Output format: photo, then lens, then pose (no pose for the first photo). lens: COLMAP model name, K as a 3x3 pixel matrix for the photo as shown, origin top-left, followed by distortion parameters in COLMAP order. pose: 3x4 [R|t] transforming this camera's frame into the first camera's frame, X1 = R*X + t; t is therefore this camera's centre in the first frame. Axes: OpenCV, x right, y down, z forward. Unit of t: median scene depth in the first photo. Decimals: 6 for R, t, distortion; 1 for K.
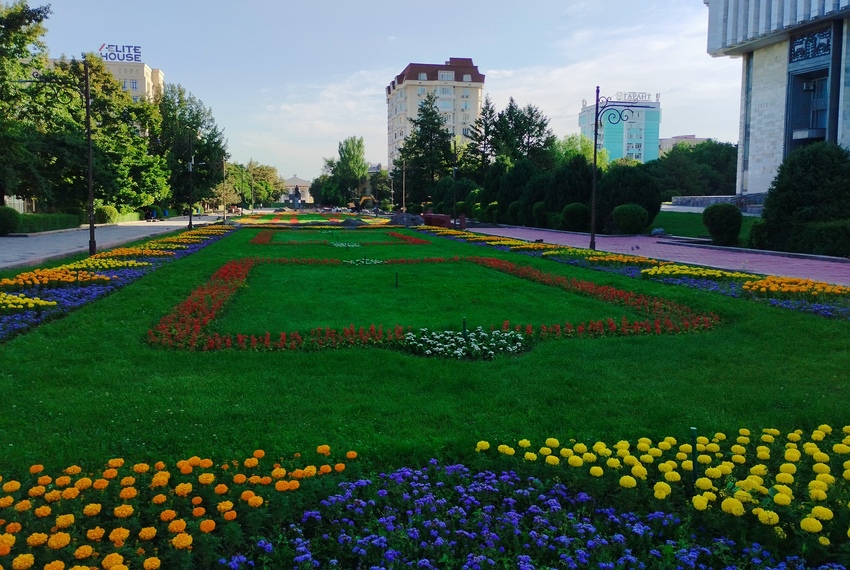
lens RADIAL K [[828.3, 0, 425.0], [0, 828.3, 285.0], [0, 0, 1]] dist [0.082159, -0.131161]
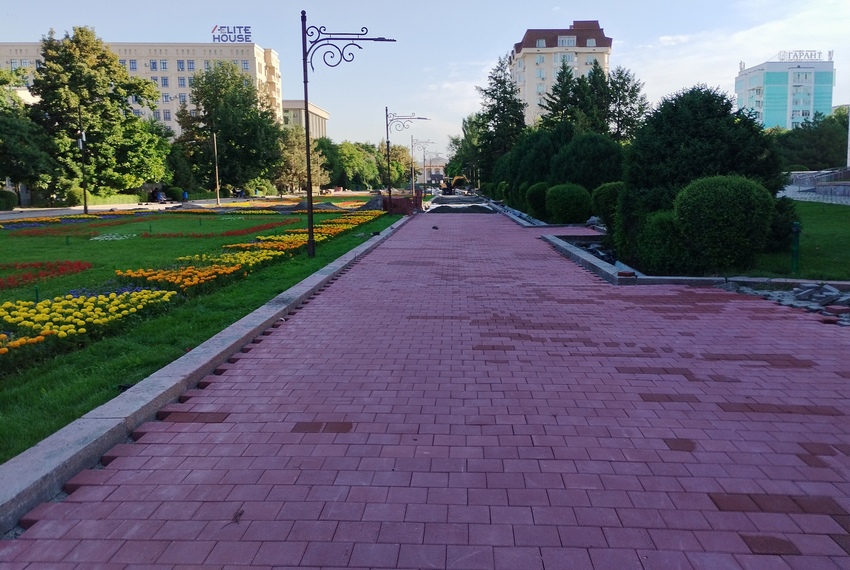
lens RADIAL K [[828.3, 0, 425.0], [0, 828.3, 285.0], [0, 0, 1]] dist [0.082159, -0.131161]
pose [[0.970316, 0.023589, -0.240688, 0.107377], [-0.017831, 0.999501, 0.026071, -0.008002], [0.241183, -0.021006, 0.970252, 0.082239]]
